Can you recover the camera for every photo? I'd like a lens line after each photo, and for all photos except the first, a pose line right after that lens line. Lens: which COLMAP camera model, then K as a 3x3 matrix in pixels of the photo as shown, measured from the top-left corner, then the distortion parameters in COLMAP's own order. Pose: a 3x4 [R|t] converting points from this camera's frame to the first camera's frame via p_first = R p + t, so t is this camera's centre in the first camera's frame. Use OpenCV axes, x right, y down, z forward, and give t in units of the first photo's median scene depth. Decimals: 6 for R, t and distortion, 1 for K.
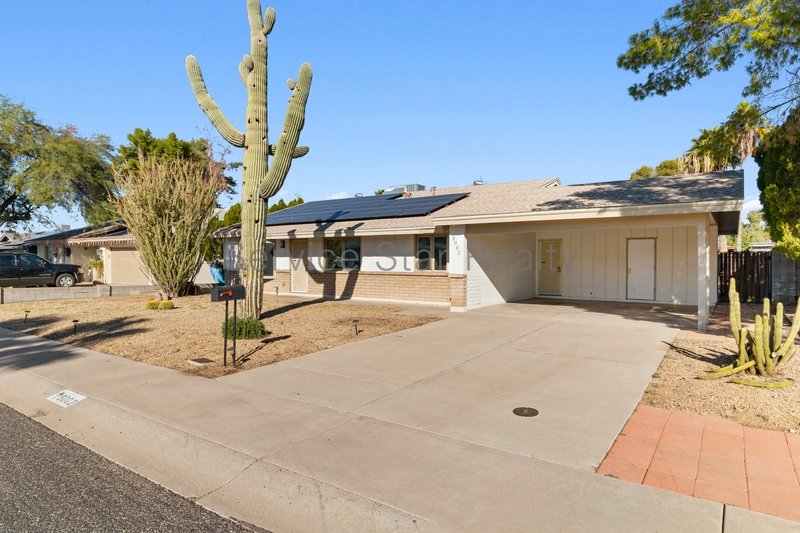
lens RADIAL K [[469.1, 0, 401.1], [0, 469.1, 264.5], [0, 0, 1]] dist [0.002618, 0.000254]
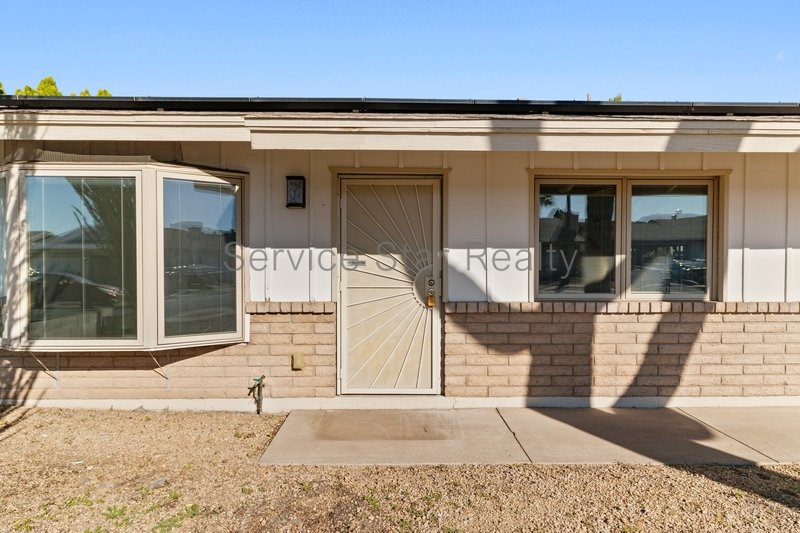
lens RADIAL K [[373.1, 0, 393.7], [0, 373.1, 267.2], [0, 0, 1]] dist [0.011740, -0.000081]
pose [[0.807449, -0.009205, 0.589866, -0.343533], [0.006471, 0.999956, 0.006746, -0.007994], [-0.589902, -0.001630, 0.807473, 0.876630]]
